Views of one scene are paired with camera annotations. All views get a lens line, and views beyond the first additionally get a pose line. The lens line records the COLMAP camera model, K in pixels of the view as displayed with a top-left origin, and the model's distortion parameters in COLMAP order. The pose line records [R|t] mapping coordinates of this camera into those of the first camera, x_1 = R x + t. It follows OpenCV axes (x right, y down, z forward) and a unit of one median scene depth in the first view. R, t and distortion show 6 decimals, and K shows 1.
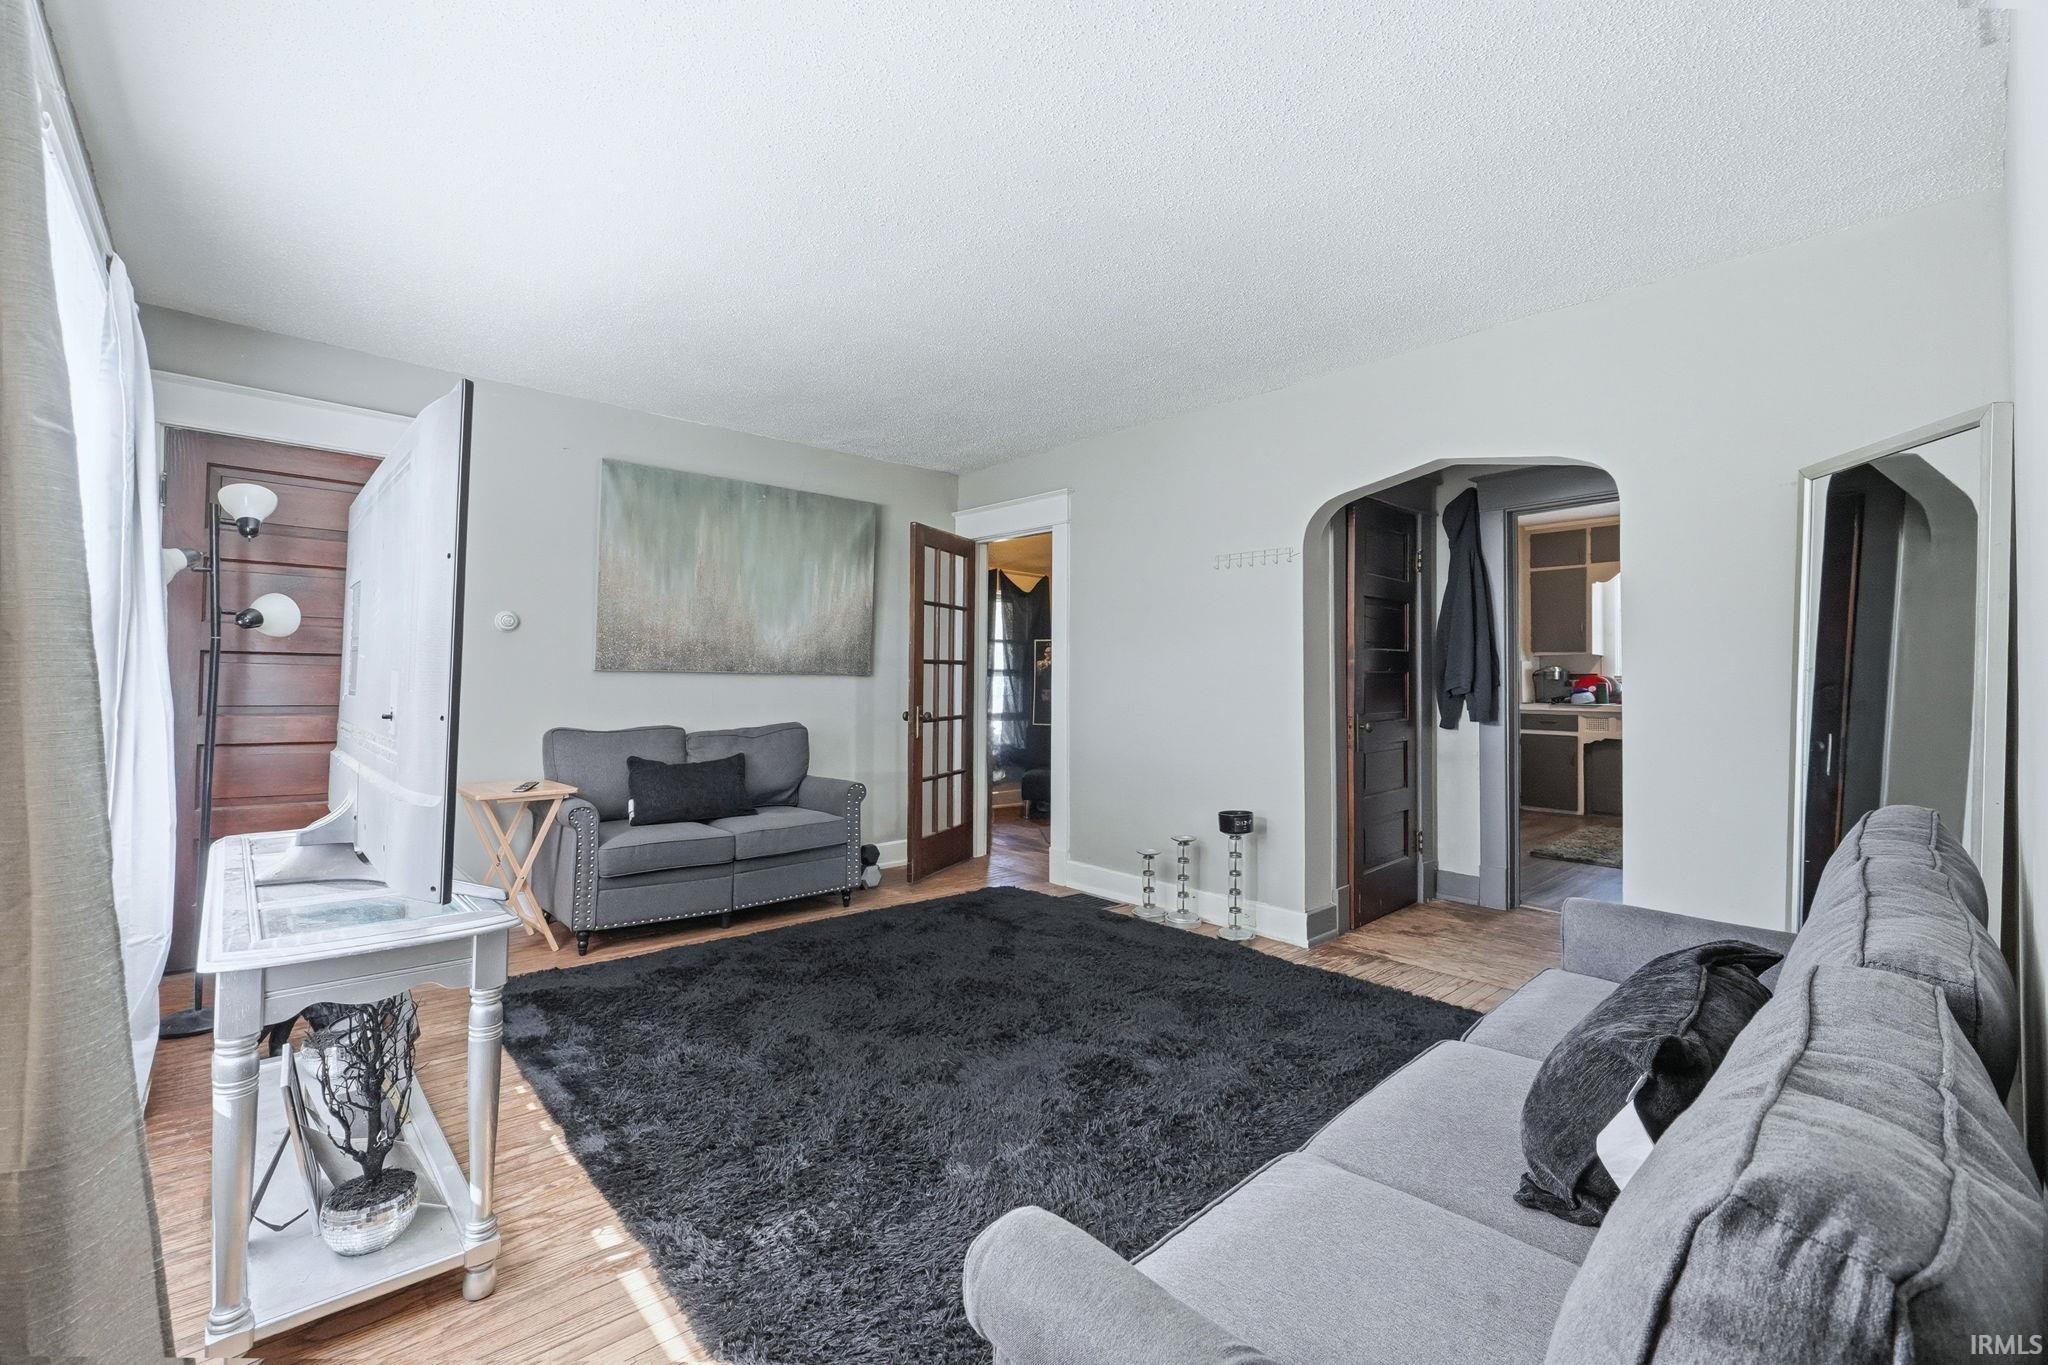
lens RADIAL K [[867.2, 0, 1016.6], [0, 867.2, 667.4], [0, 0, 1]] dist [-0.001342, -0.000048]
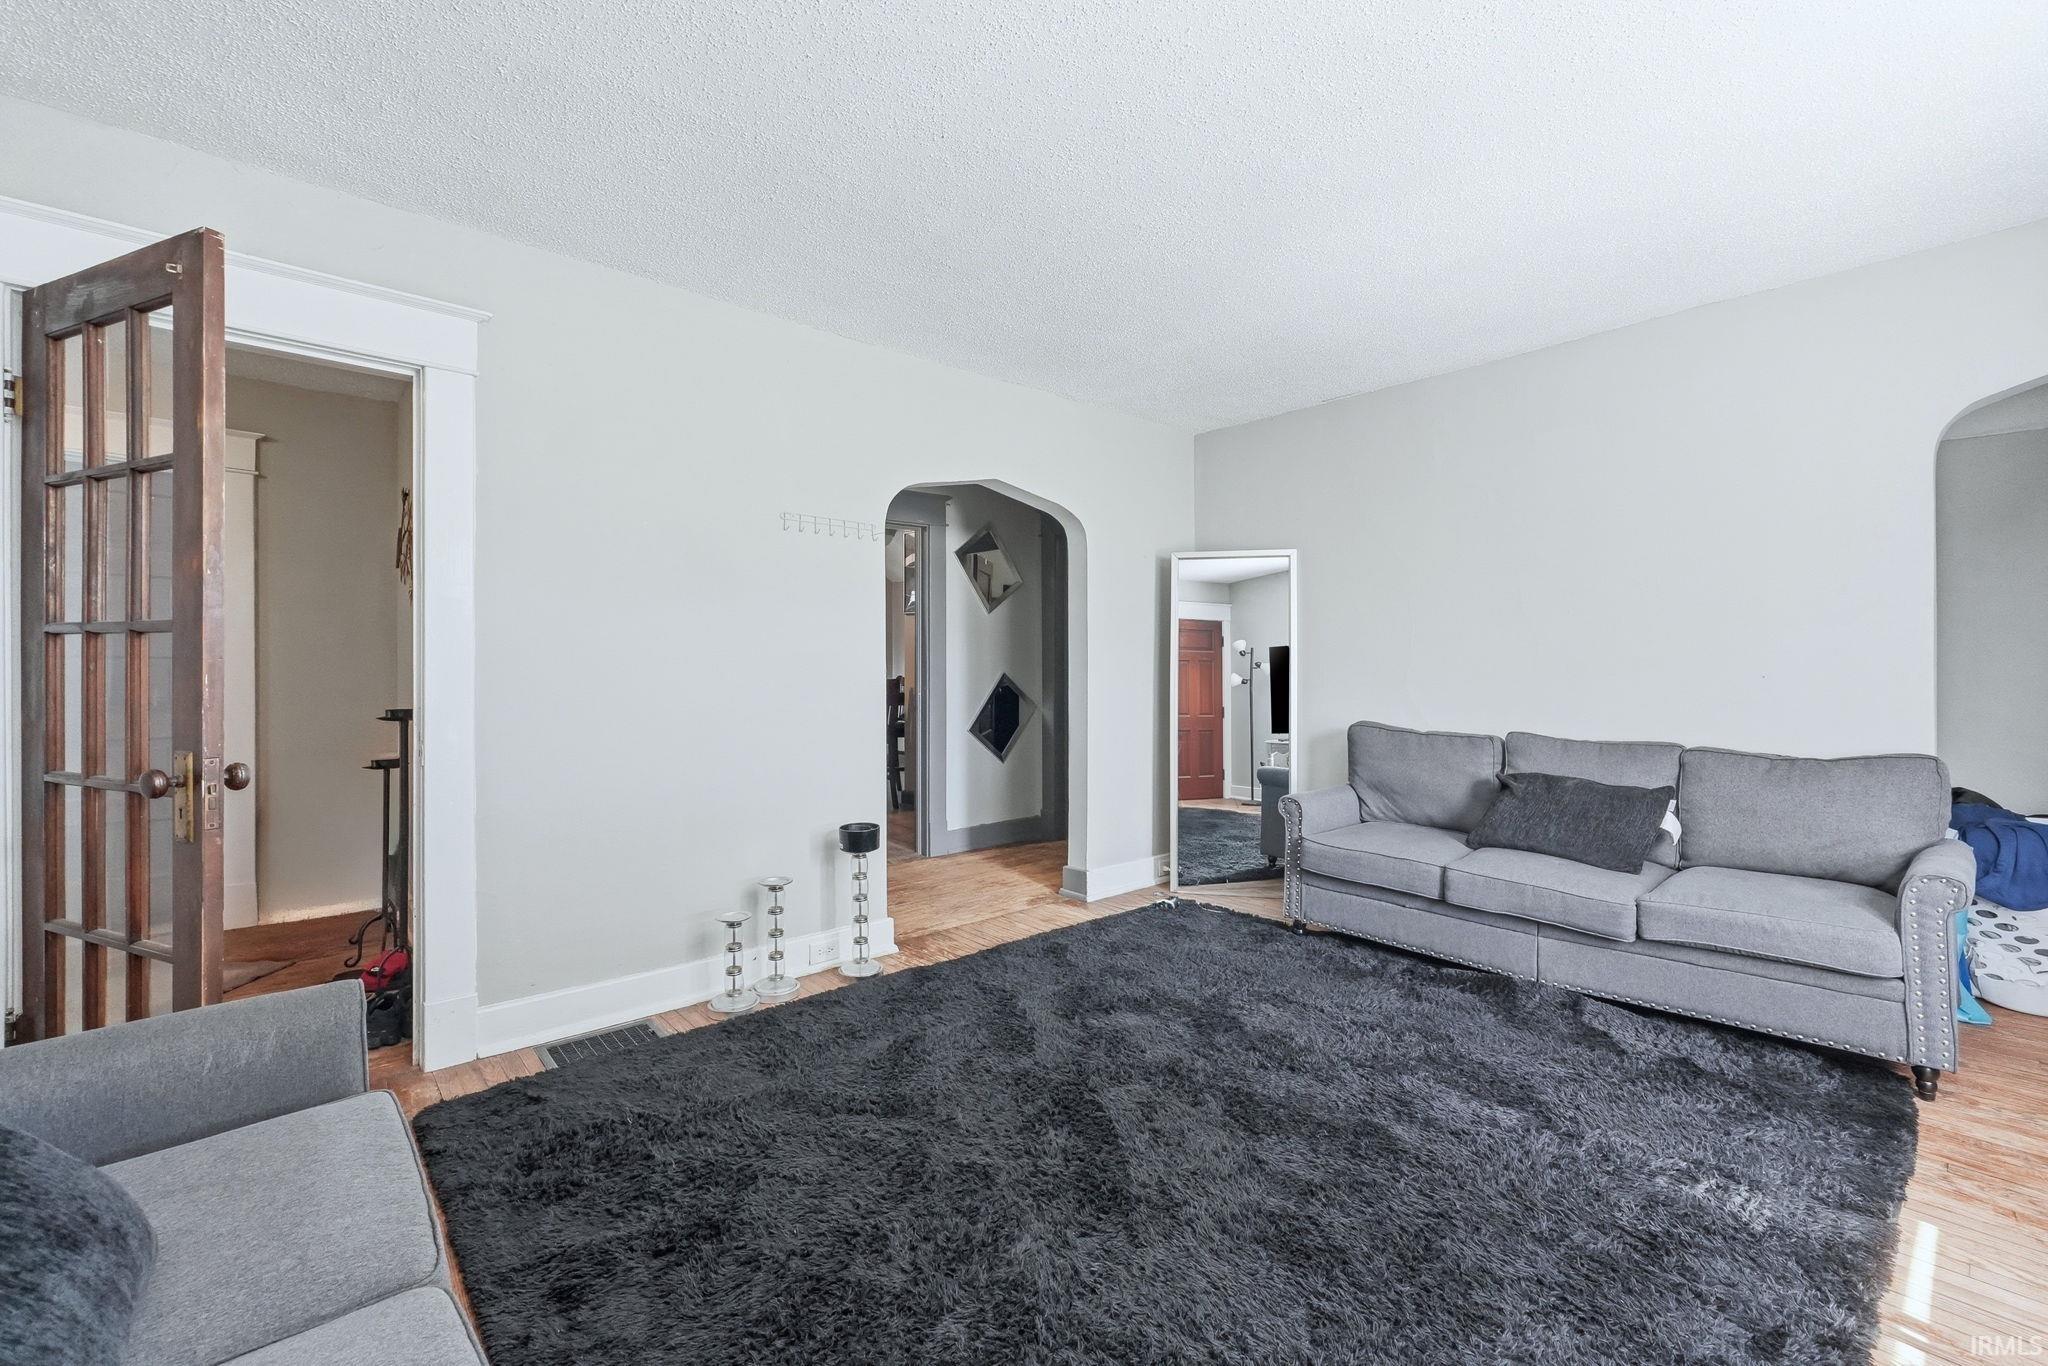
lens RADIAL K [[854.8, 0, 1014.9], [0, 854.8, 667.6], [0, 0, 1]] dist [-0.002072, -0.000255]
pose [[0.022163, 0.001593, 0.999753, -0.536660], [-0.011375, 0.999934, -0.001341, 0.010161], [-0.999690, -0.011342, 0.022179, 0.759868]]
